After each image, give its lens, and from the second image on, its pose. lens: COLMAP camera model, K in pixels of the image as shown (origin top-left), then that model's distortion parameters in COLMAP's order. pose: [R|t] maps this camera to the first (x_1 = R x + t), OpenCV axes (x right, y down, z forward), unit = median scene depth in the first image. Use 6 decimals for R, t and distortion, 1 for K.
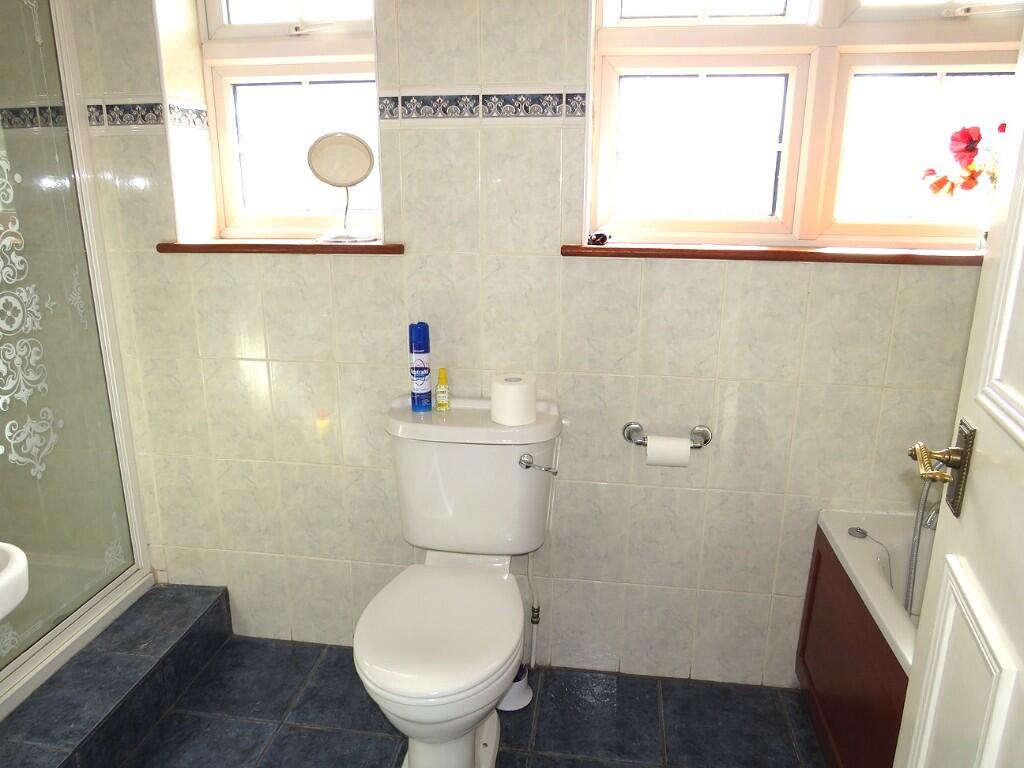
lens RADIAL K [[729.7, 0, 512.0], [0, 729.7, 384.0], [0, 0, 1]] dist [-0.035149, 0.020645]
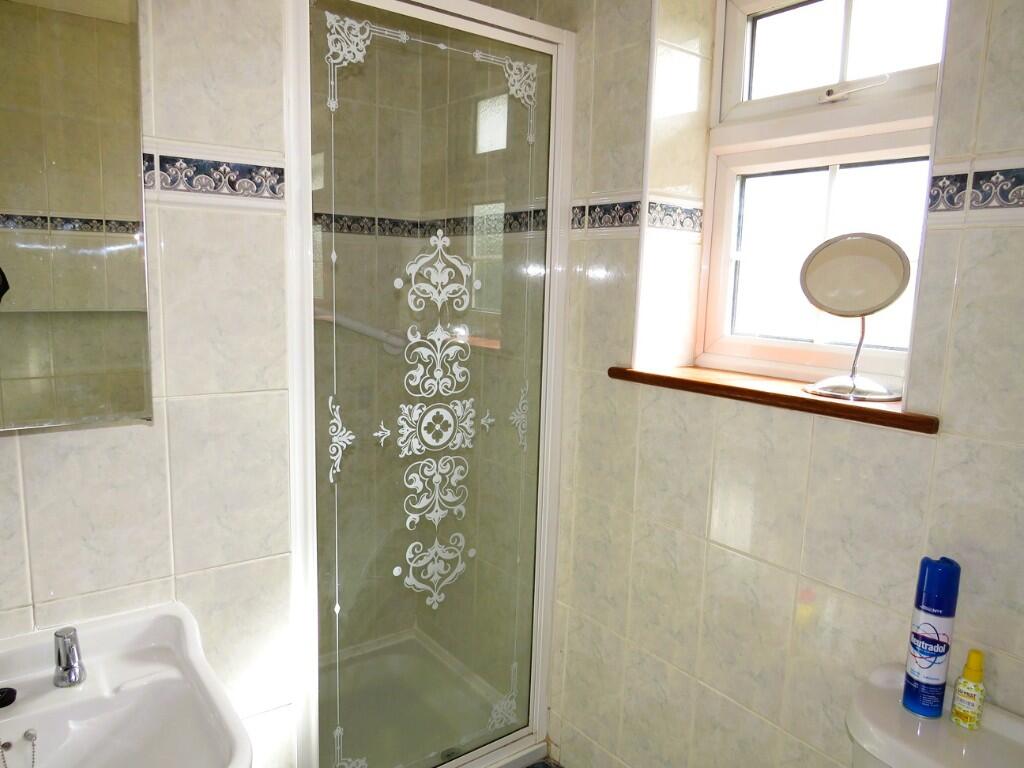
lens RADIAL K [[729.7, 0, 512.0], [0, 729.7, 384.0], [0, 0, 1]] dist [-0.035149, 0.020645]
pose [[0.716150, 0.124582, -0.686738, 0.000345], [-0.218064, 0.974622, -0.050597, -0.113683], [0.663006, 0.185988, 0.725142, 0.344787]]
